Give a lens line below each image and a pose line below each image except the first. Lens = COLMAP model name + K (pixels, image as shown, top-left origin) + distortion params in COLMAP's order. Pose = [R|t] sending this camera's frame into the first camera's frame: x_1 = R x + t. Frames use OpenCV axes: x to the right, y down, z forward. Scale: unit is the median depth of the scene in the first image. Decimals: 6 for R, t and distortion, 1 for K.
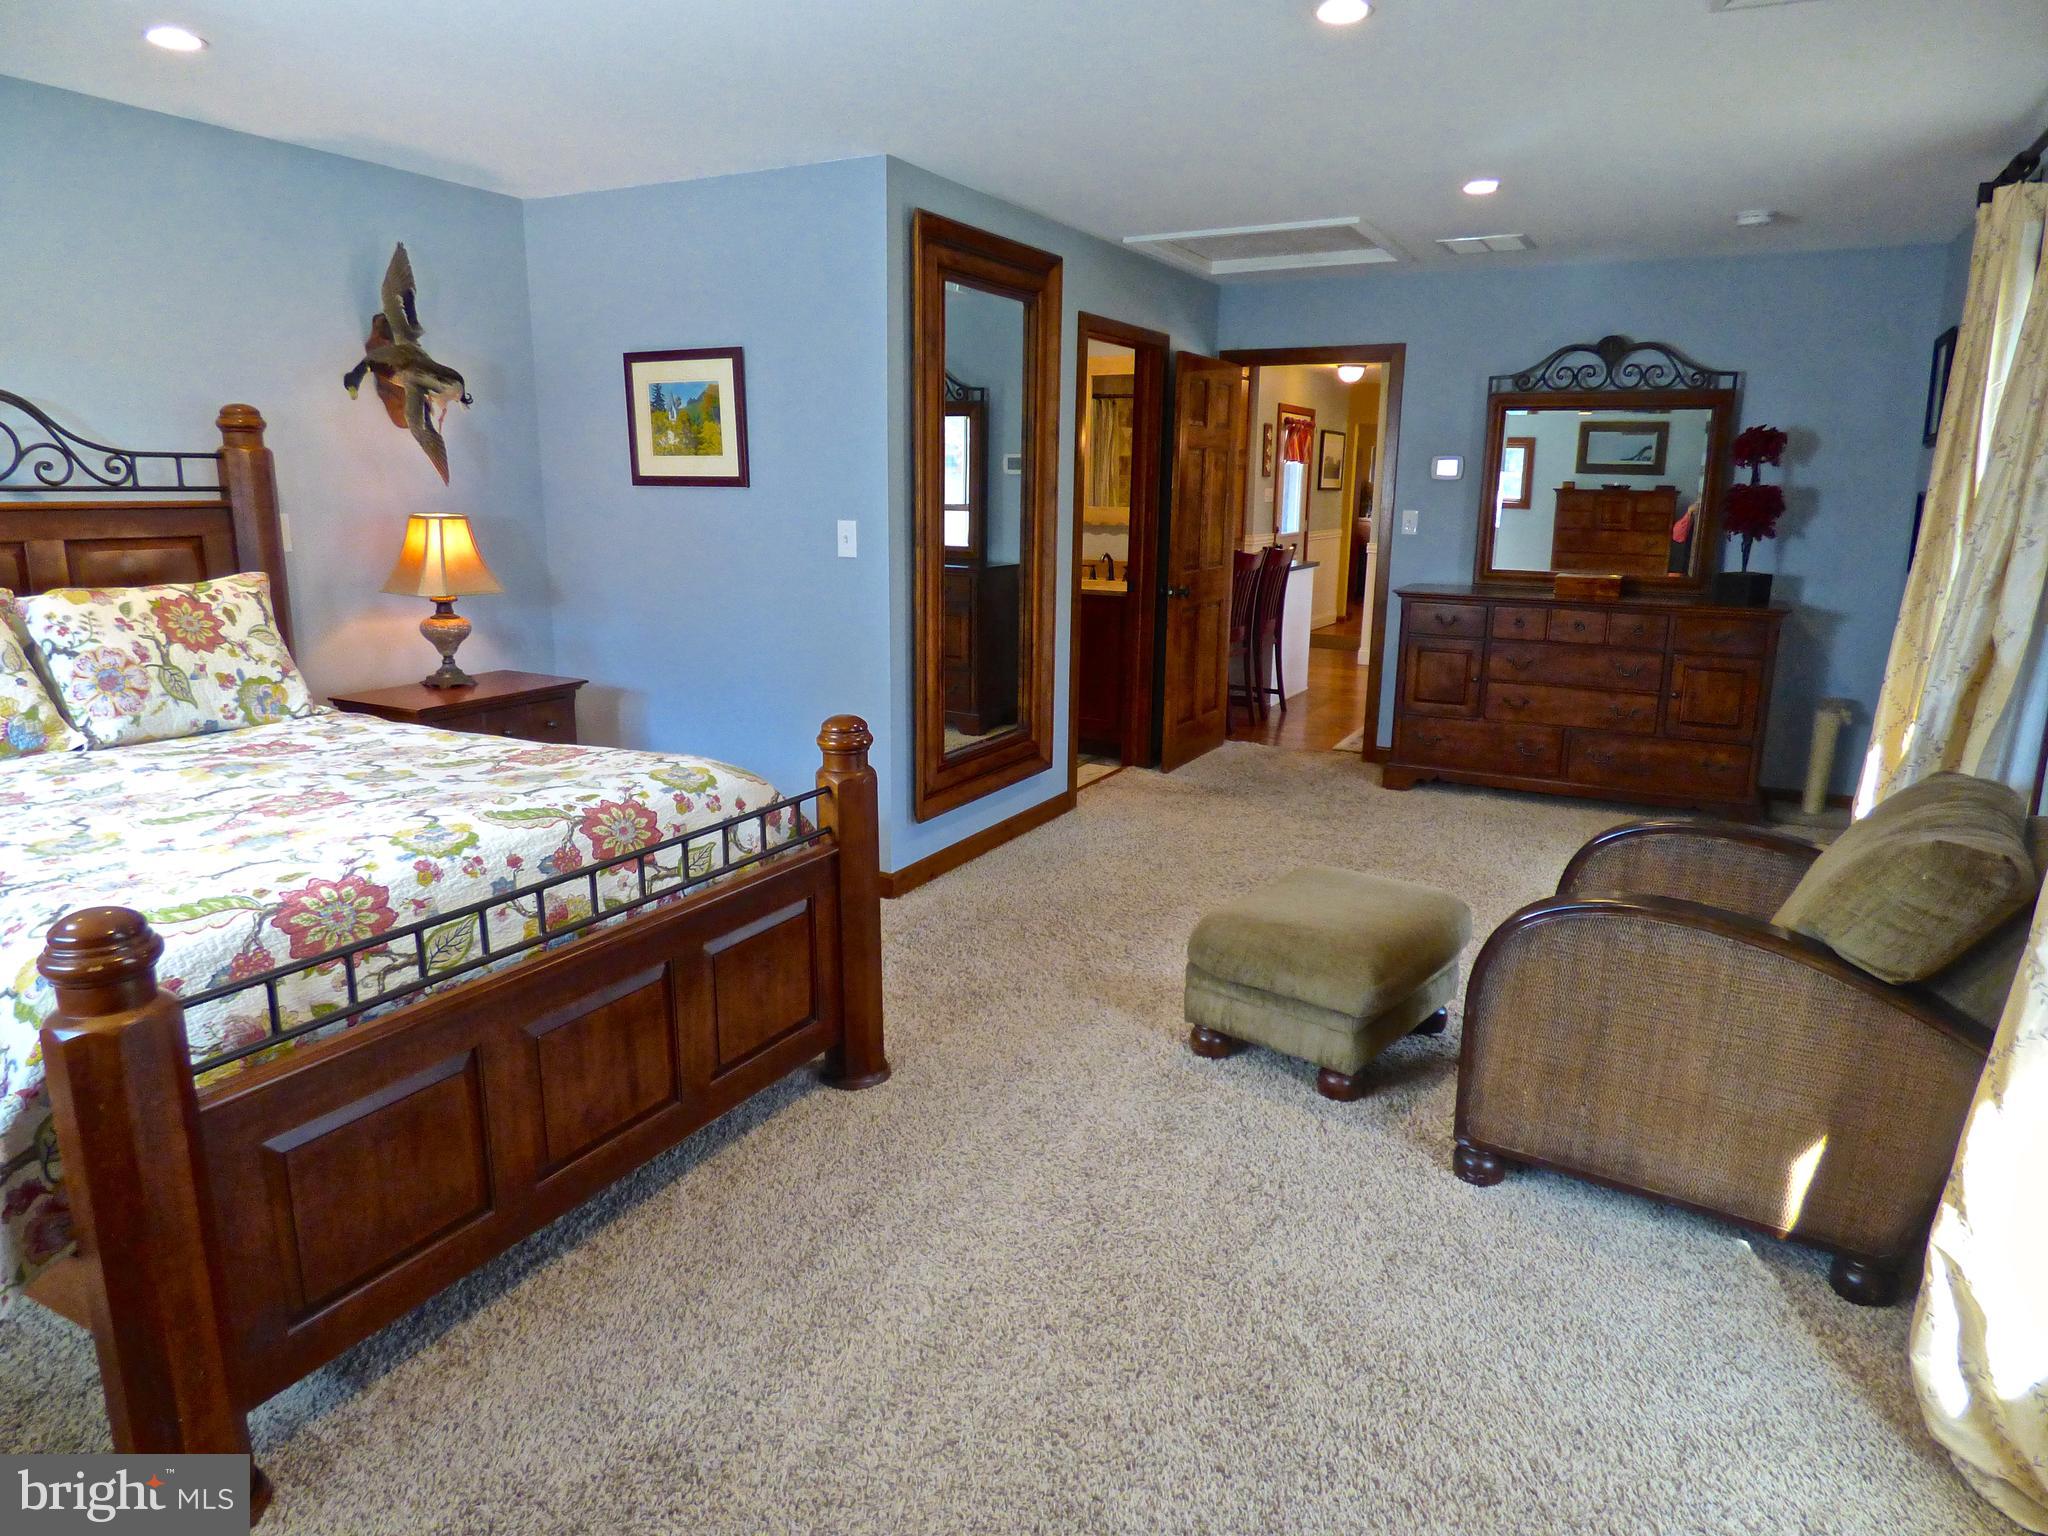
lens RADIAL K [[1254.7, 0, 1060.3], [0, 1254.7, 763.1], [0, 0, 1]] dist [-0.011309, 0.003089]
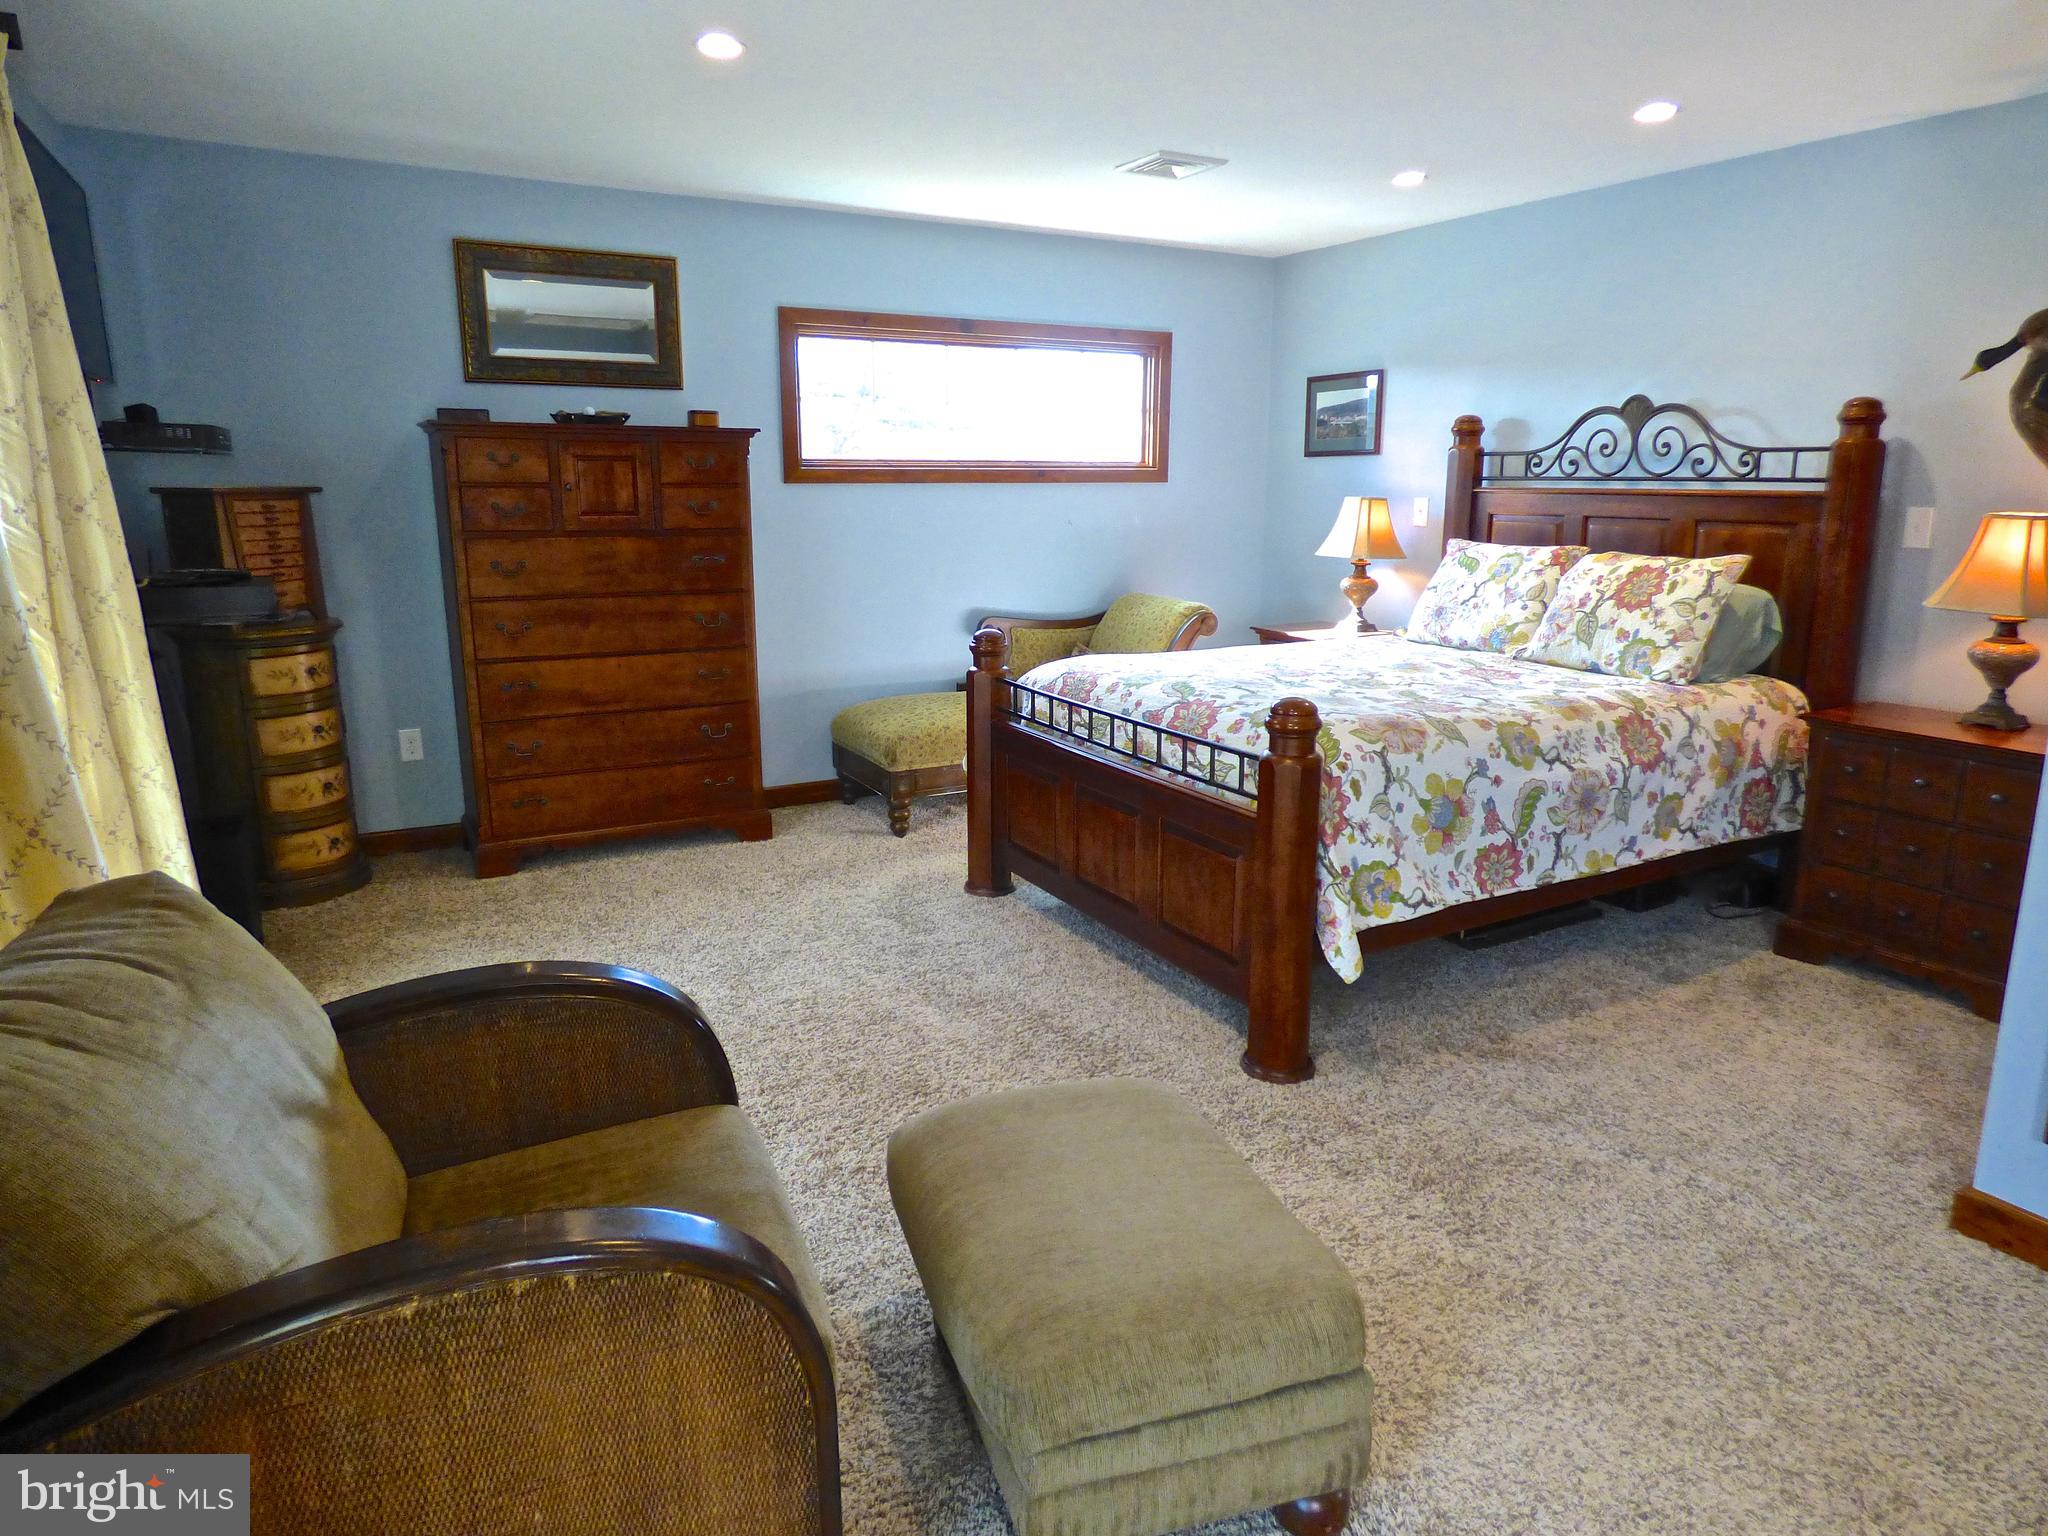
lens RADIAL K [[1254.7, 0, 1060.3], [0, 1254.7, 763.1], [0, 0, 1]] dist [-0.011309, 0.003089]
pose [[-0.536879, 0.176106, -0.825074, 0.664892], [-0.188409, 0.928244, 0.320726, -0.241561], [0.822352, 0.327642, -0.465175, 1.169971]]
